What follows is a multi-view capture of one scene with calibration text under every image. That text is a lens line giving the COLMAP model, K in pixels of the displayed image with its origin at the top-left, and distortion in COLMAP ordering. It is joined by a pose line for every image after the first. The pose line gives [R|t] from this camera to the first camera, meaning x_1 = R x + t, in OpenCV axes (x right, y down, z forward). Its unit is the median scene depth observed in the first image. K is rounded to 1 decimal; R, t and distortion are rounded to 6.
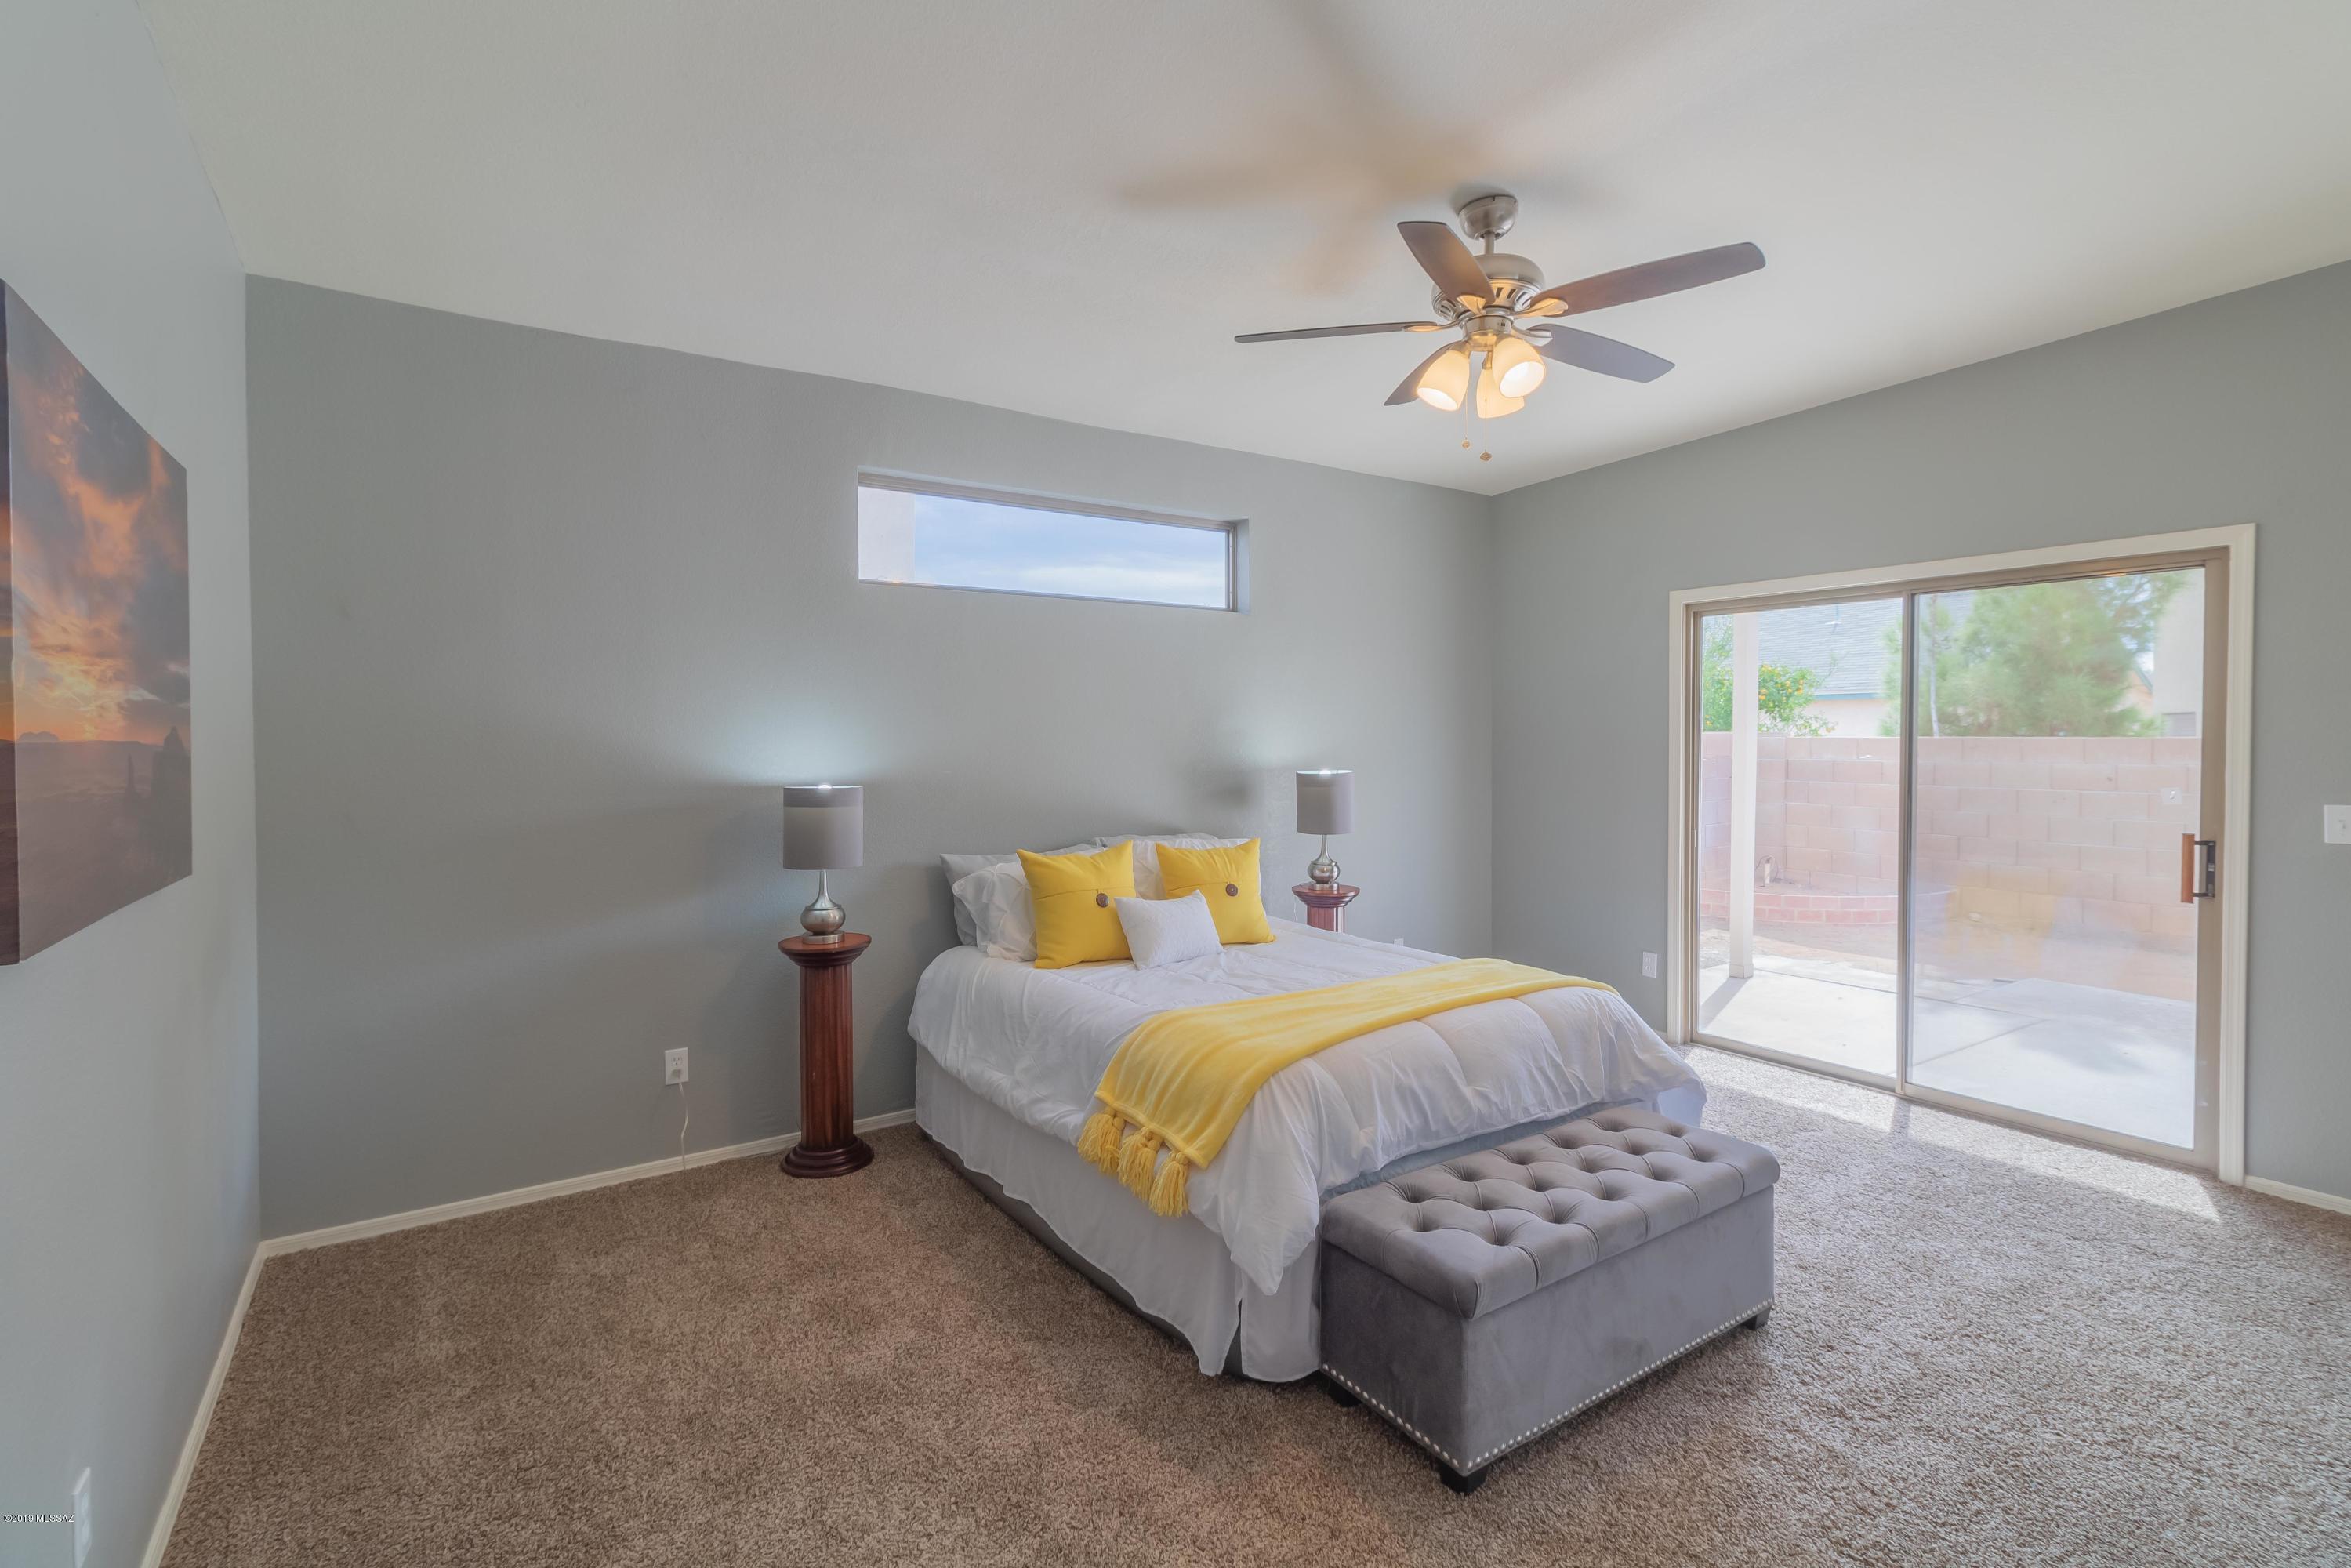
lens RADIAL K [[1104.8, 0, 1174.5], [0, 1104.8, 755.4], [0, 0, 1]] dist [0.003457, -0.000531]
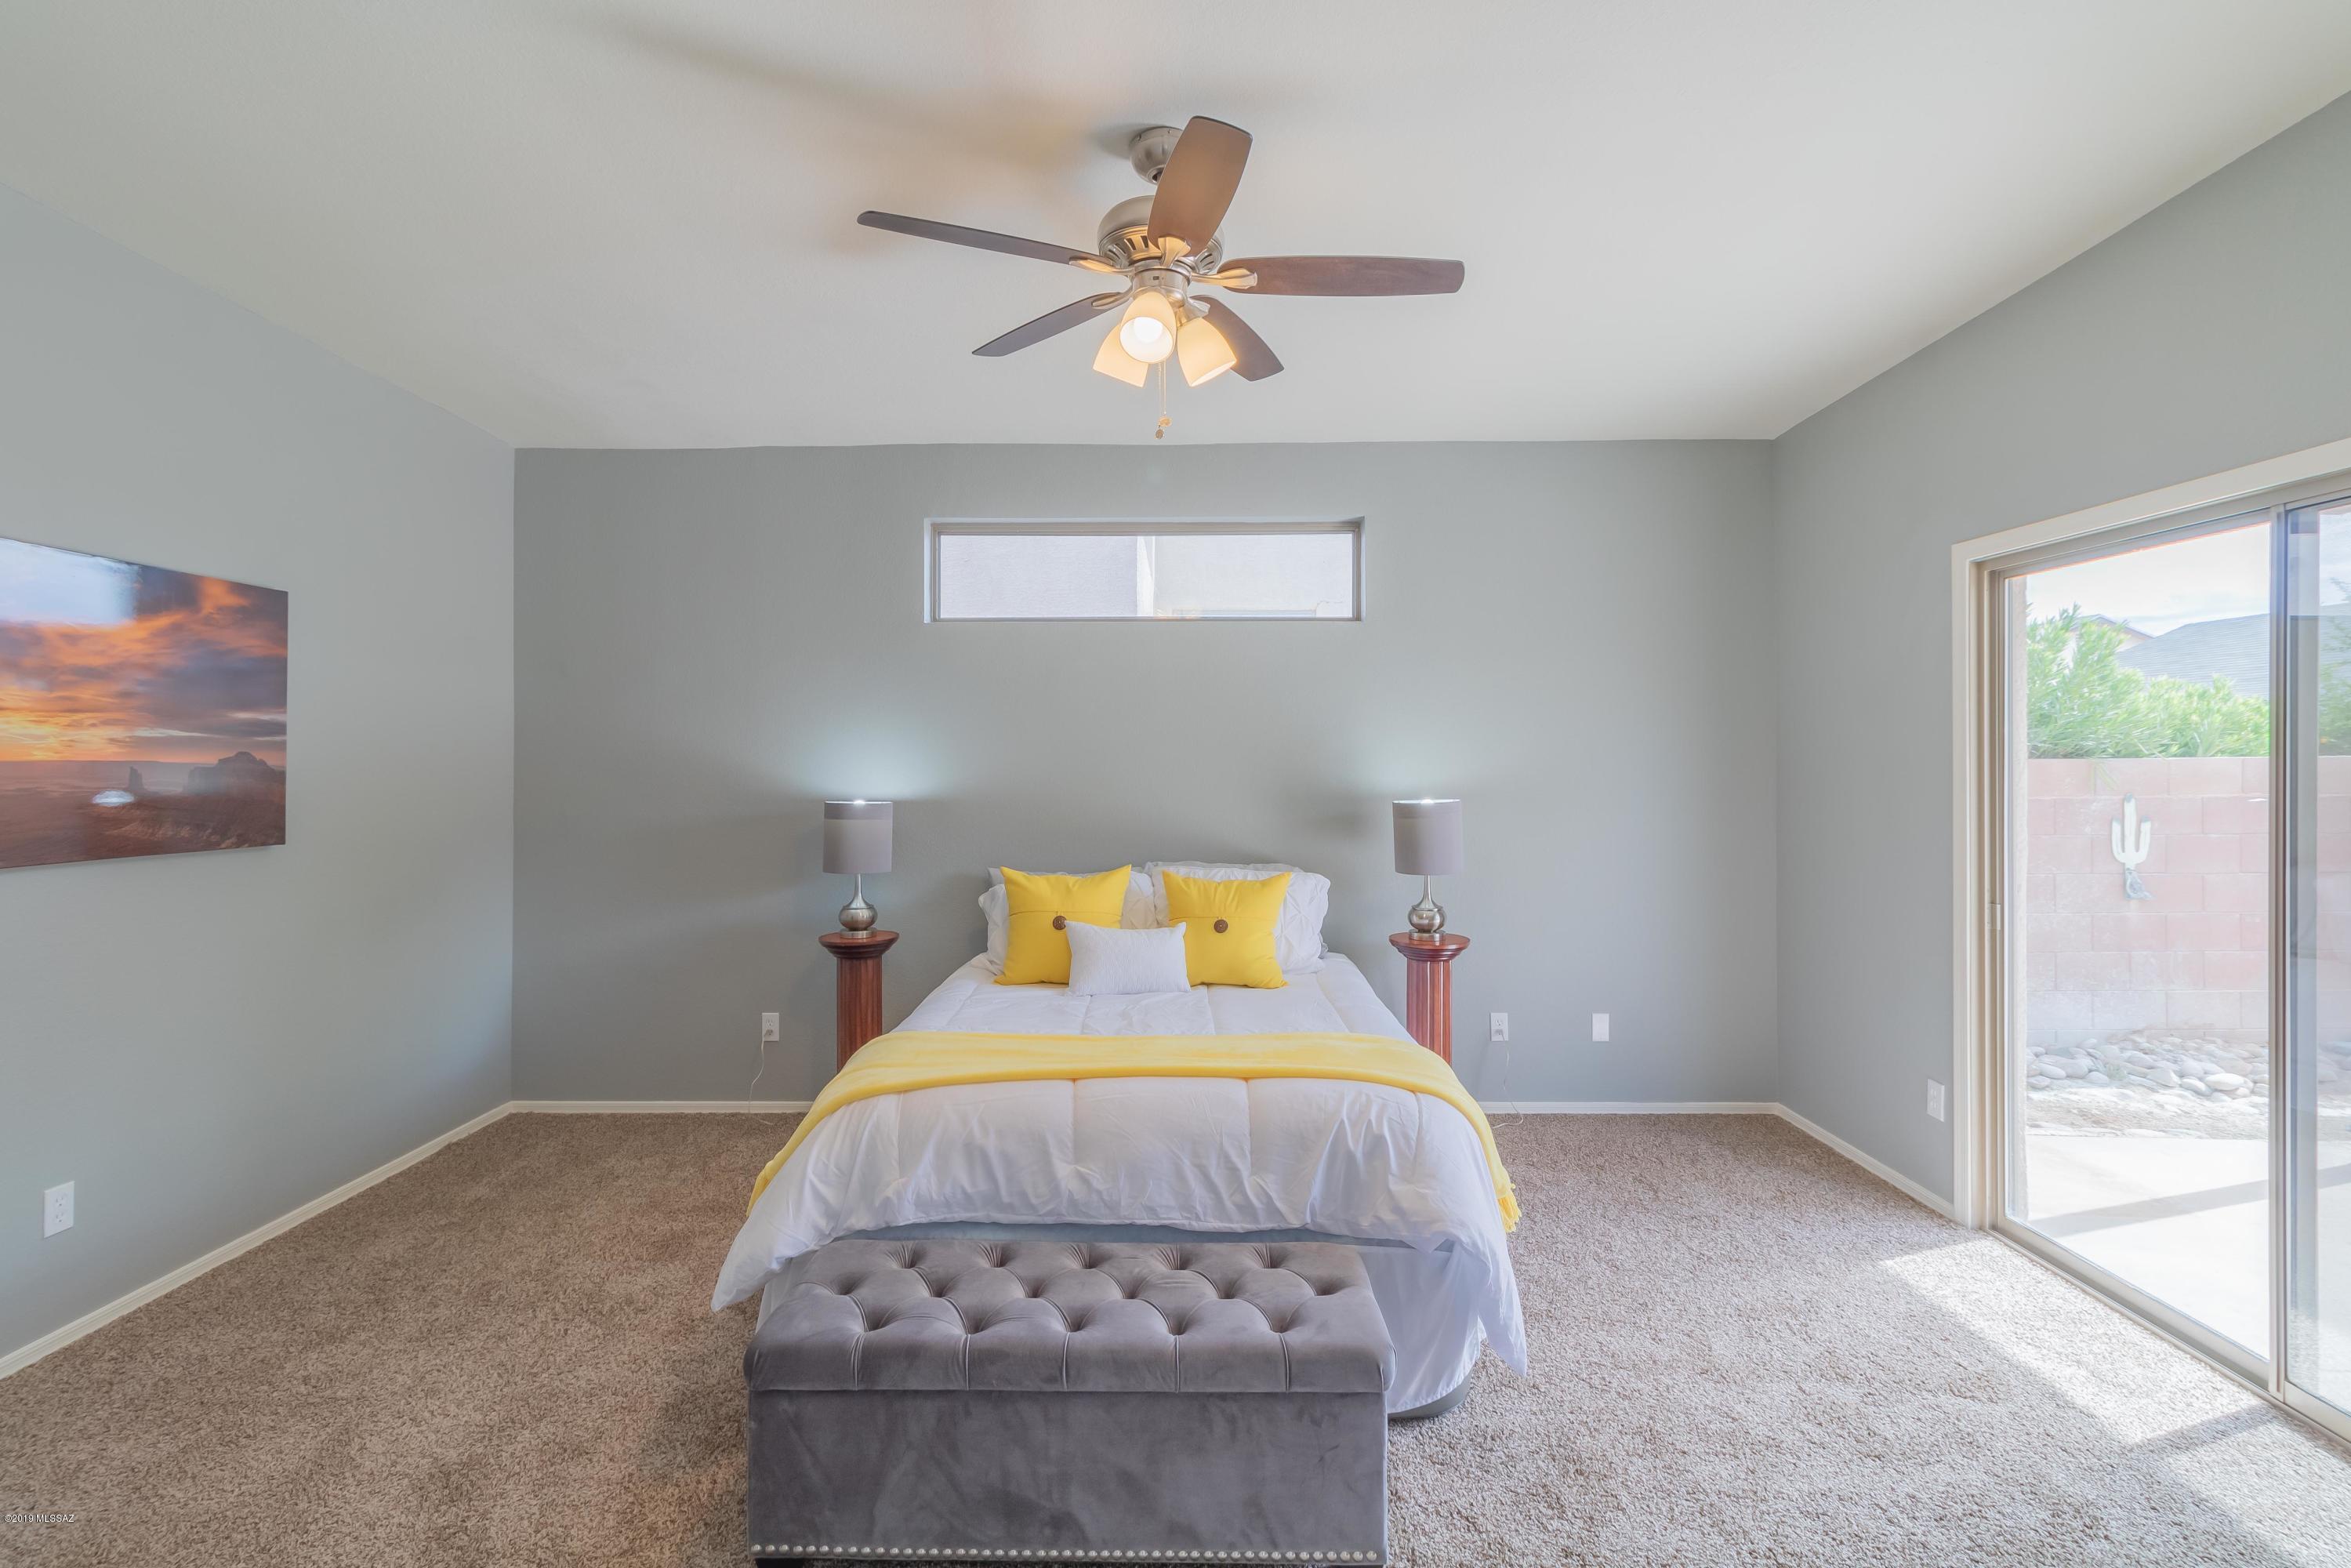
lens RADIAL K [[1104.8, 0, 1174.5], [0, 1104.8, 755.4], [0, 0, 1]] dist [0.003457, -0.000531]
pose [[0.816018, -0.000065, -0.578027, 0.591508], [-0.012272, 0.999773, -0.017438, -0.004283], [0.577896, 0.021323, 0.815832, 0.237428]]
